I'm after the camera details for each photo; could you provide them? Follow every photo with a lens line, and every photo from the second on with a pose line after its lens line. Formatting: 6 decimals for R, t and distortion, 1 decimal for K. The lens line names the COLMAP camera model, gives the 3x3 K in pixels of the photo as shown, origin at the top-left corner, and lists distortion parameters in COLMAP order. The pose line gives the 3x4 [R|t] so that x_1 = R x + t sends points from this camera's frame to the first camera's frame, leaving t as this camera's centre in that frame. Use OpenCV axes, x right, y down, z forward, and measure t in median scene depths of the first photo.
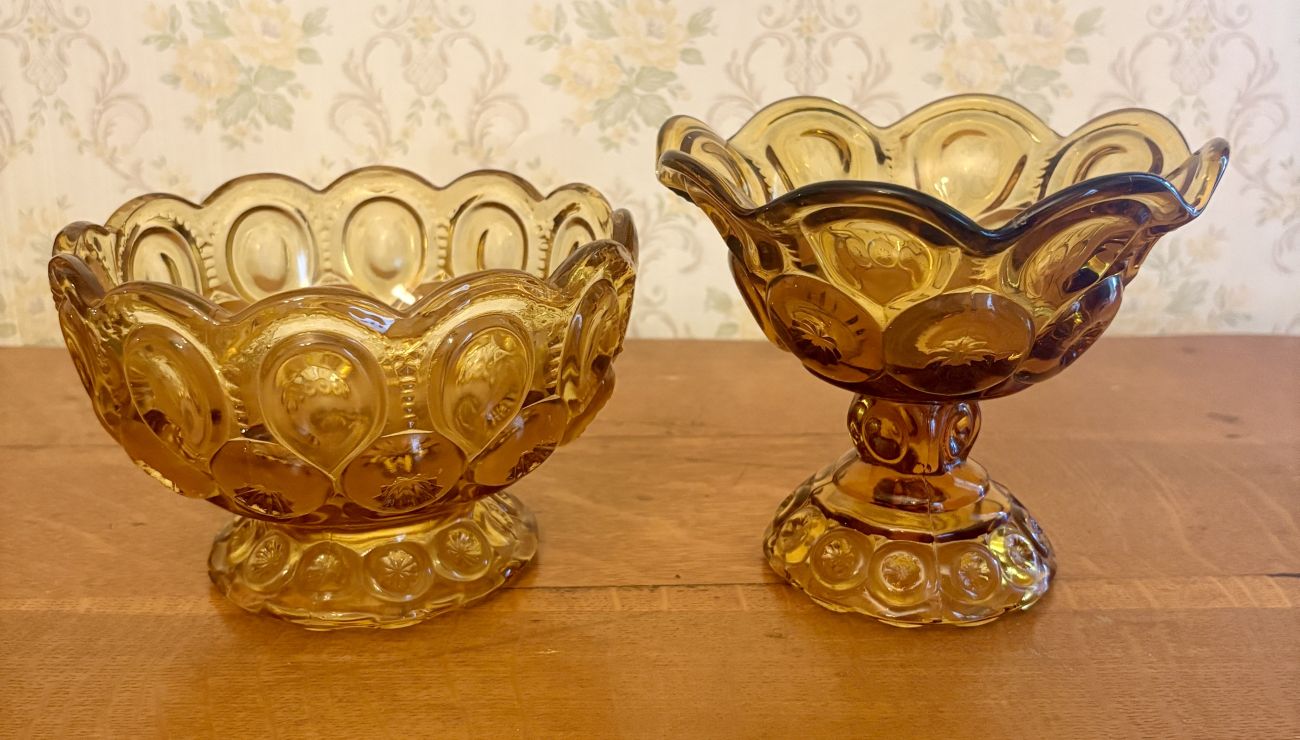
lens RADIAL K [[1315.1, 0, 657.6], [0, 1315.1, 335.5], [0, 0, 1]] dist [-0.010181, 0.000000]
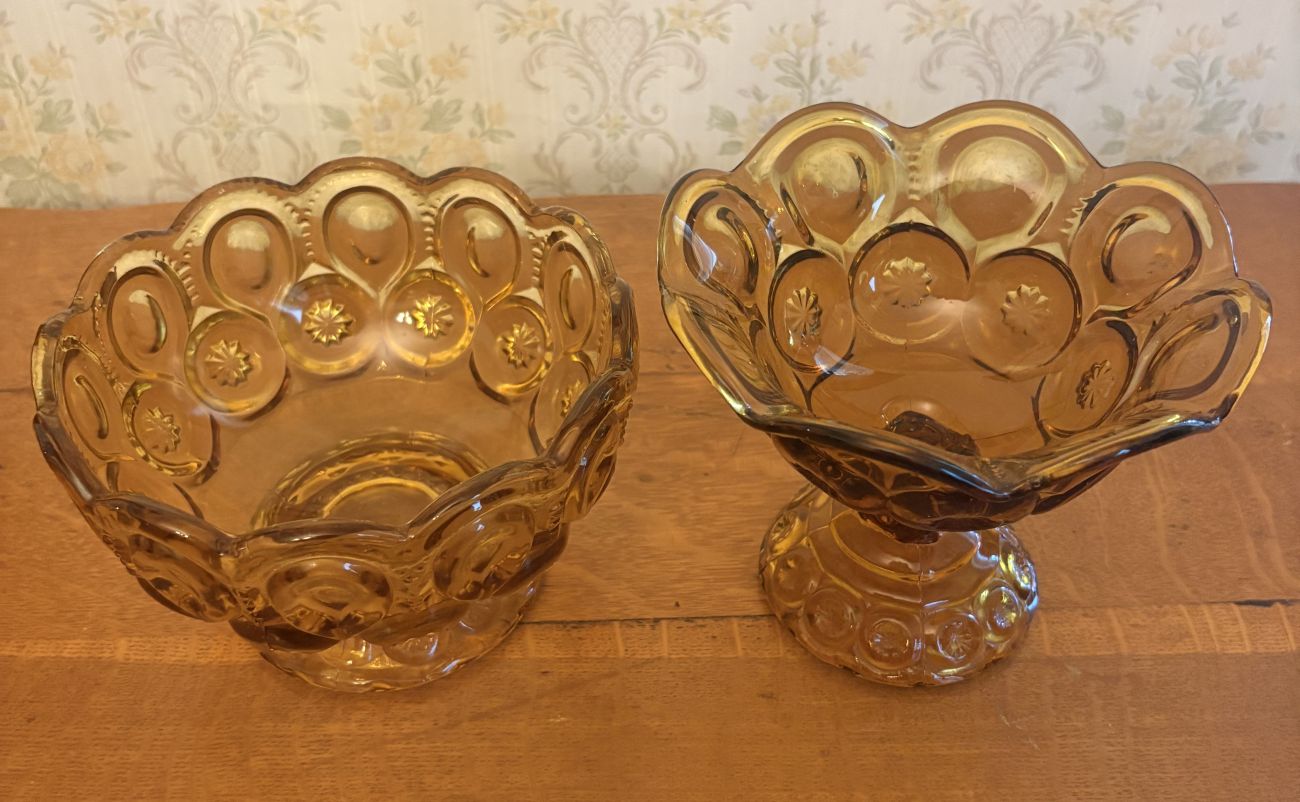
lens RADIAL K [[1306.6, 0, 656.0], [0, 1306.6, 412.0], [0, 0, 1]] dist [-0.014266, 0.000000]
pose [[1.000000, -0.000390, 0.000148, -0.001868], [0.000292, 0.907821, 0.419357, -0.401368], [-0.000298, -0.419357, 0.907821, 0.113284]]
